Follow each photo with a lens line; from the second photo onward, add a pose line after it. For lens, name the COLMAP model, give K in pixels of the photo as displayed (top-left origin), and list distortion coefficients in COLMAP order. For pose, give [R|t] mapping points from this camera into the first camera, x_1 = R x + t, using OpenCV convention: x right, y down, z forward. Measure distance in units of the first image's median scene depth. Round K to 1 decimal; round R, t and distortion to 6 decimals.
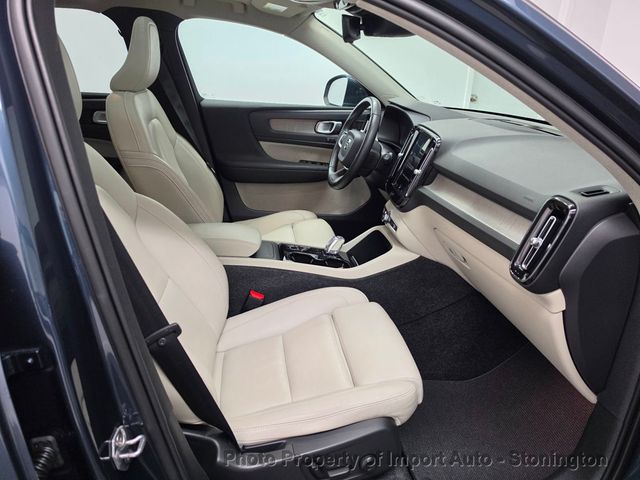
lens RADIAL K [[447.6, 0, 317.8], [0, 447.6, 240.9], [0, 0, 1]] dist [0.038268, -0.062019]
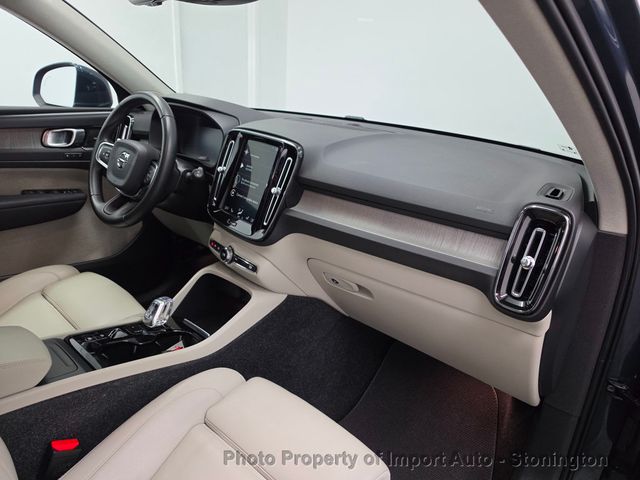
lens RADIAL K [[443.9, 0, 310.9], [0, 443.9, 242.4], [0, 0, 1]] dist [0.035600, -0.050864]
pose [[0.769626, -0.203347, 0.605248, -0.138835], [0.201498, 0.976841, 0.071971, -0.077293], [-0.605867, 0.066565, 0.792776, 0.266207]]
